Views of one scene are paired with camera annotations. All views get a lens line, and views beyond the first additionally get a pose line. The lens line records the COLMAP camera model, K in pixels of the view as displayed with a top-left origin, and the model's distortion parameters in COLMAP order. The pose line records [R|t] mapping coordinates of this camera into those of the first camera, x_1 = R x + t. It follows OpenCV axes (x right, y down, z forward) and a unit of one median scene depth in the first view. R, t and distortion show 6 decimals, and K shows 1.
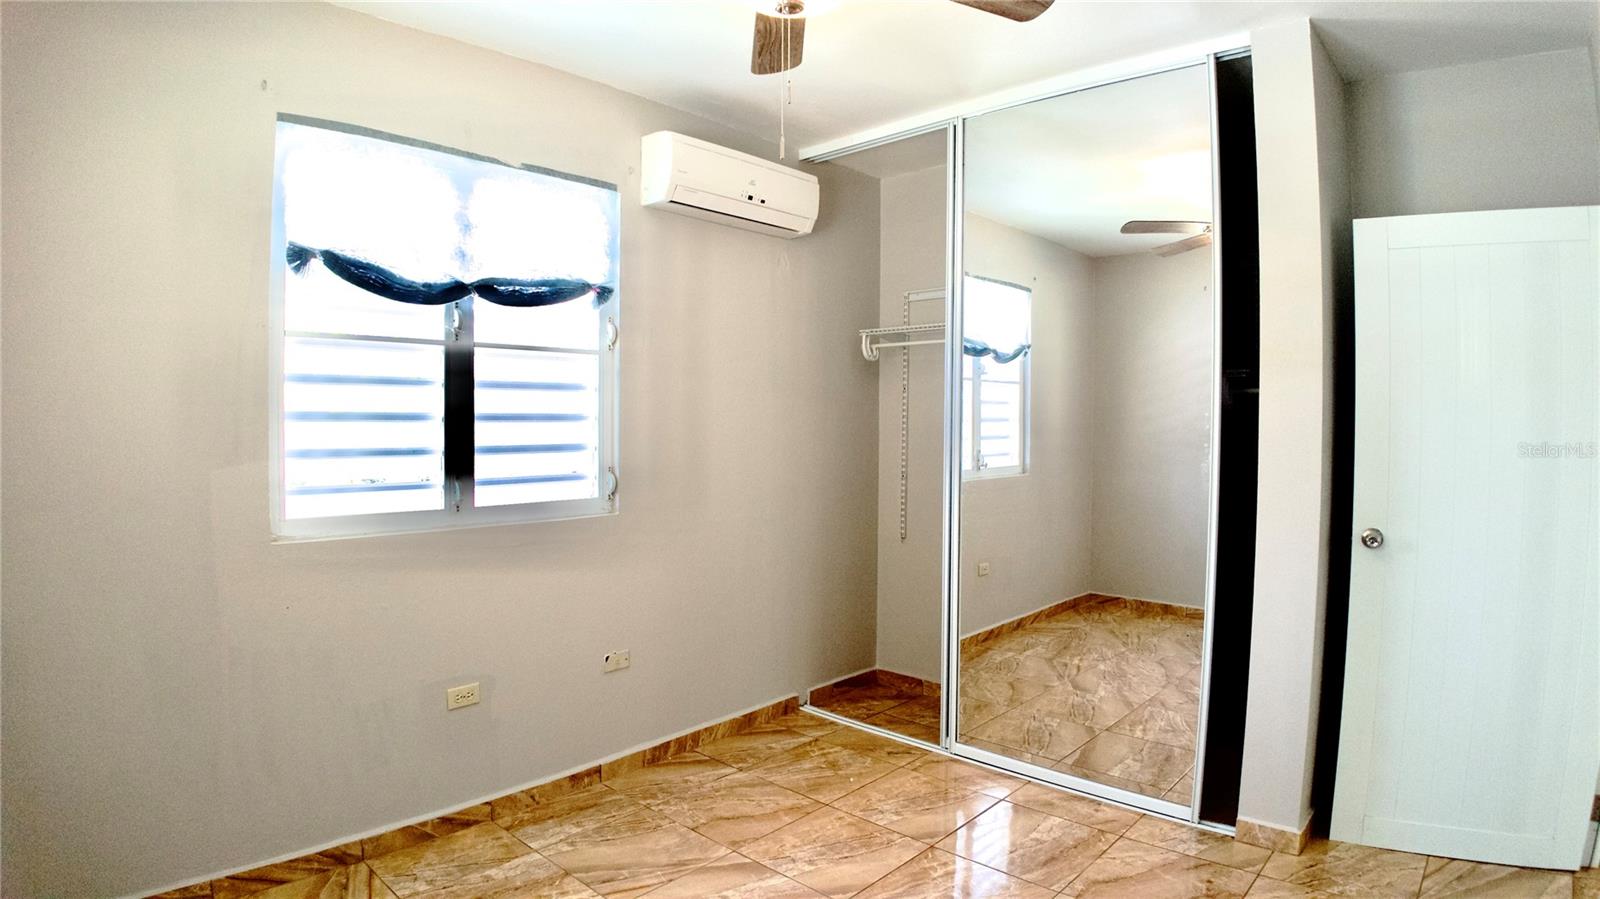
lens RADIAL K [[866.9, 0, 800.0], [0, 866.9, 449.5], [0, 0, 1]] dist [-0.075477, -0.023227]
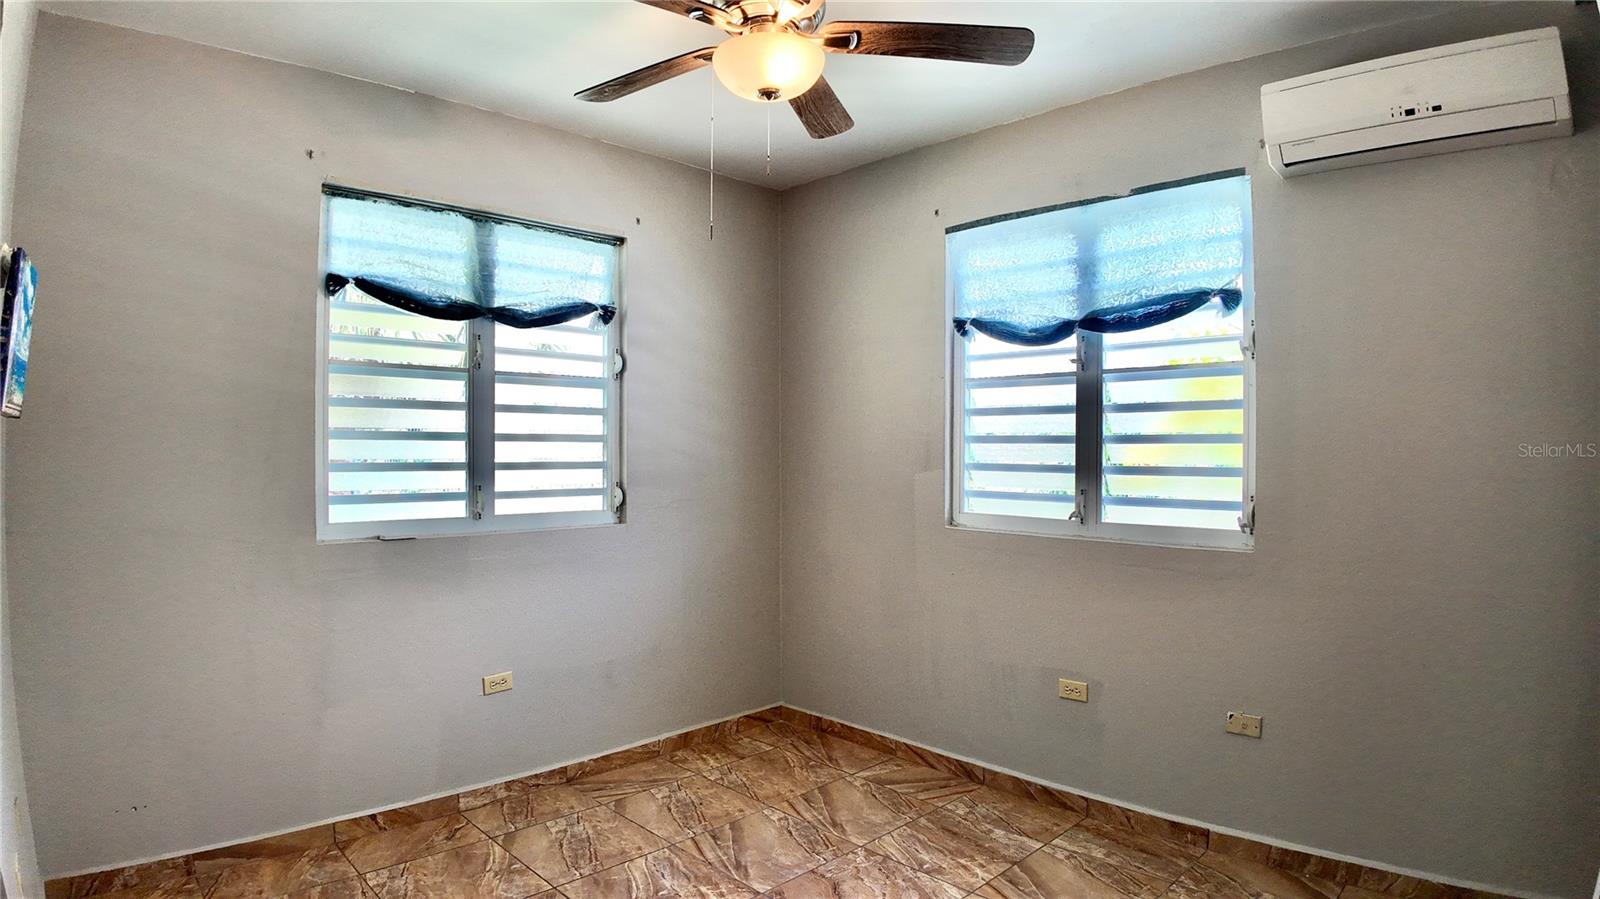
lens RADIAL K [[866.9, 0, 800.0], [0, 866.9, 449.5], [0, 0, 1]] dist [-0.075477, -0.023227]
pose [[-0.031995, -0.000145, -0.999488, 0.712269], [-0.031539, 0.999502, 0.000865, -0.013600], [0.998990, 0.031551, -0.031983, 0.655072]]
